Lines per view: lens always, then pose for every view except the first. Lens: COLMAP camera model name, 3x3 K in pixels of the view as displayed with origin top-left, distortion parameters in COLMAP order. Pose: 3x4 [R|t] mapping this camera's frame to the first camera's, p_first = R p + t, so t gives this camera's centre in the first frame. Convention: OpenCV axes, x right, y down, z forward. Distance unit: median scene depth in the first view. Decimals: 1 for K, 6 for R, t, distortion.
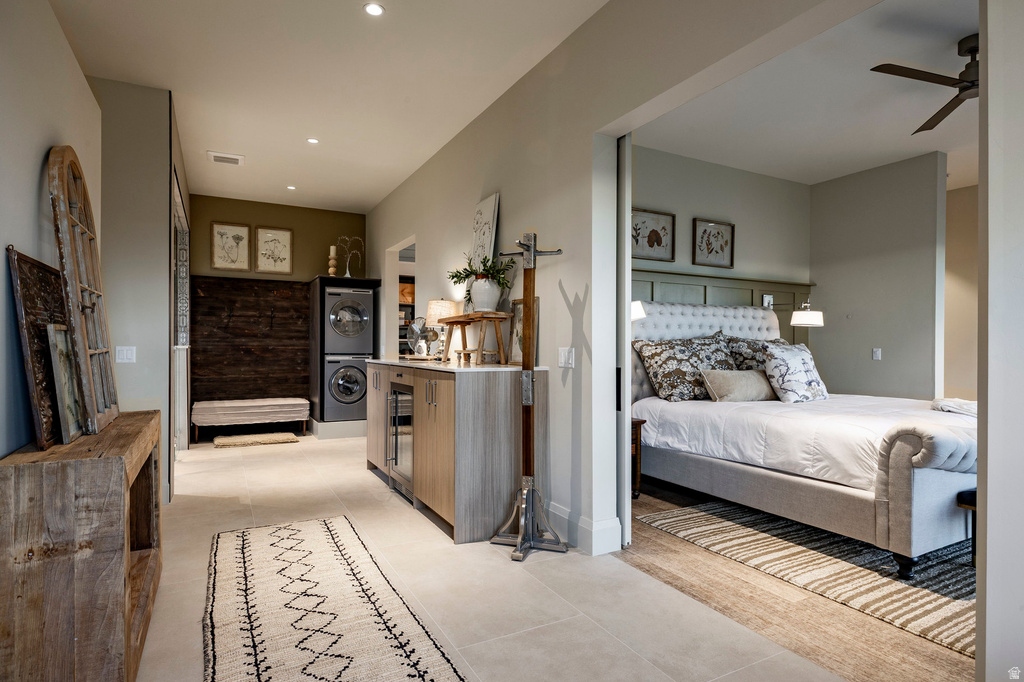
lens RADIAL K [[543.4, 0, 513.8], [0, 543.4, 342.6], [0, 0, 1]] dist [0.000224, 0.000018]
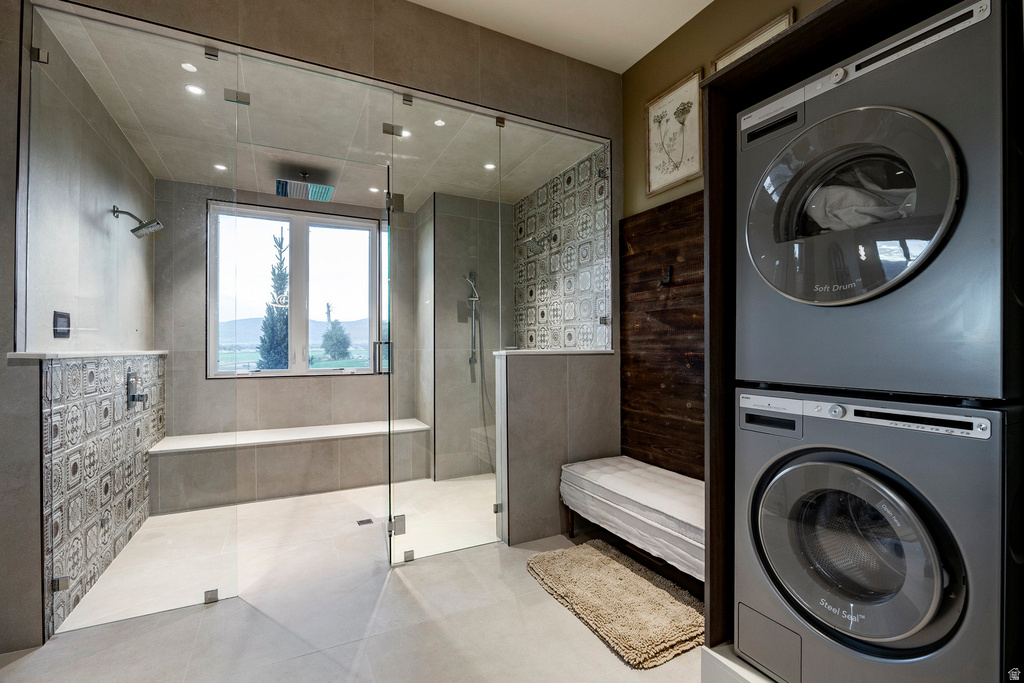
lens RADIAL K [[452.9, 0, 515.3], [0, 452.9, 344.2], [0, 0, 1]] dist [-0.001899, -0.000051]
pose [[-0.021367, -0.013232, -0.999684, -0.136688], [0.002732, 0.999908, -0.013294, 0.005448], [0.999768, -0.003015, -0.021329, 0.884977]]
